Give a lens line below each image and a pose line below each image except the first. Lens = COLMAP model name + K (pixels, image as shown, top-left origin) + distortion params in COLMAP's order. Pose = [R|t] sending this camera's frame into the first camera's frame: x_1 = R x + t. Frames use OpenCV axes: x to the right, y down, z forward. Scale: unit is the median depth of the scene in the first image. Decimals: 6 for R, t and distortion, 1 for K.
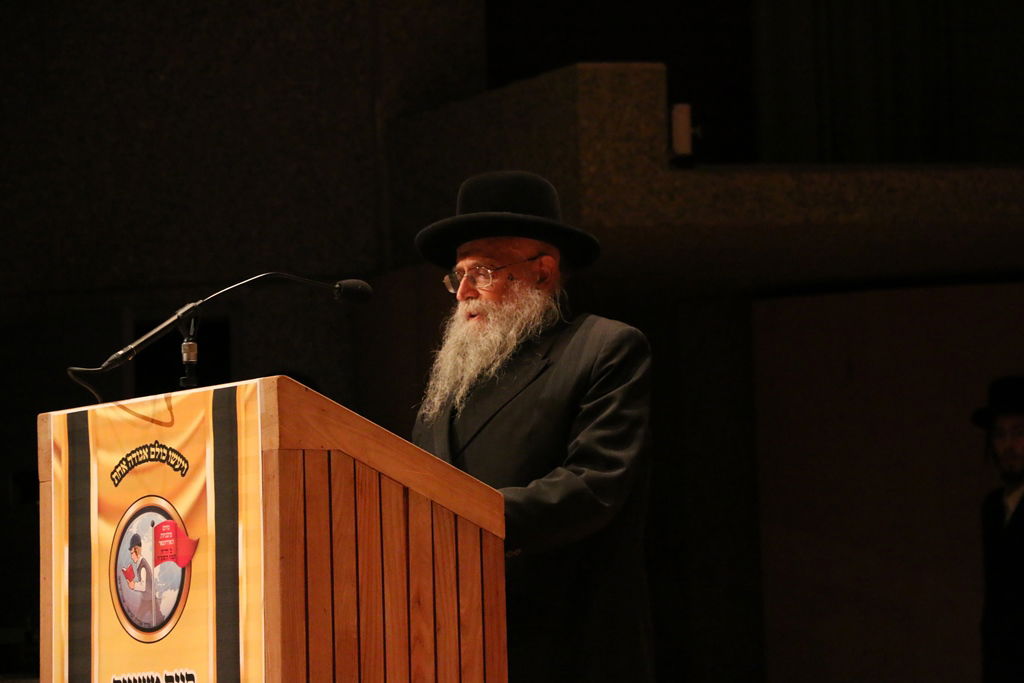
lens RADIAL K [[4451.4, 0, 512.7], [0, 4451.4, 343.8], [0, 0, 1]] dist [0.739002, 0.000000]
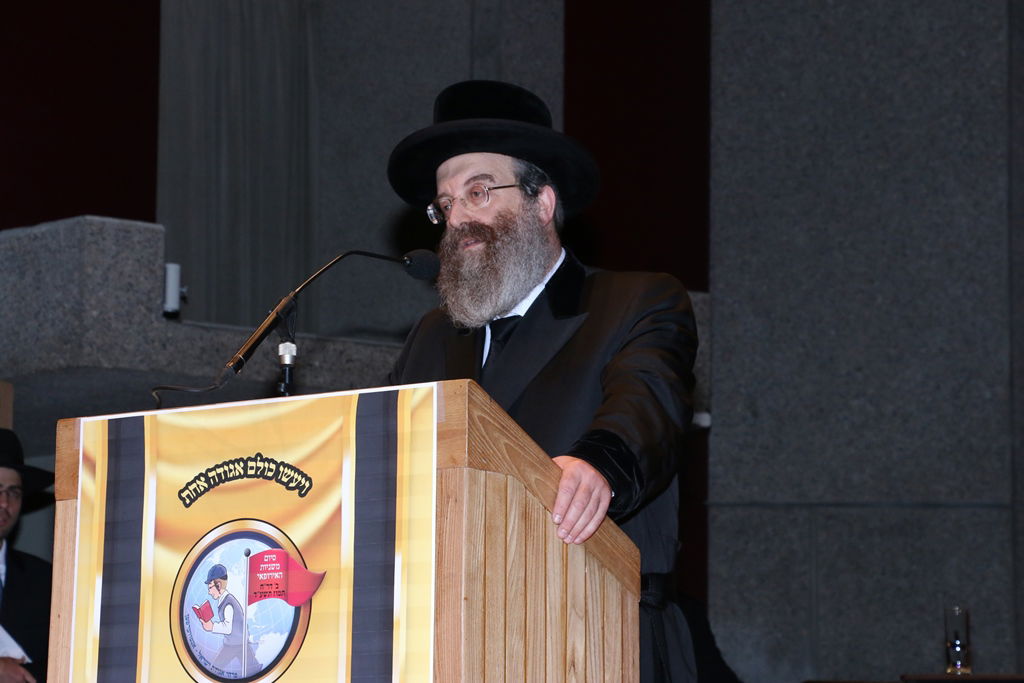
lens RADIAL K [[3064.1, 0, 511.2], [0, 3064.1, 338.3], [0, 0, 1]] dist [0.451462, 0.000000]
pose [[0.938374, 0.096170, 0.331971, -0.226809], [-0.068564, 0.993216, -0.093920, 0.050728], [-0.338752, 0.065371, 0.938602, 0.442059]]
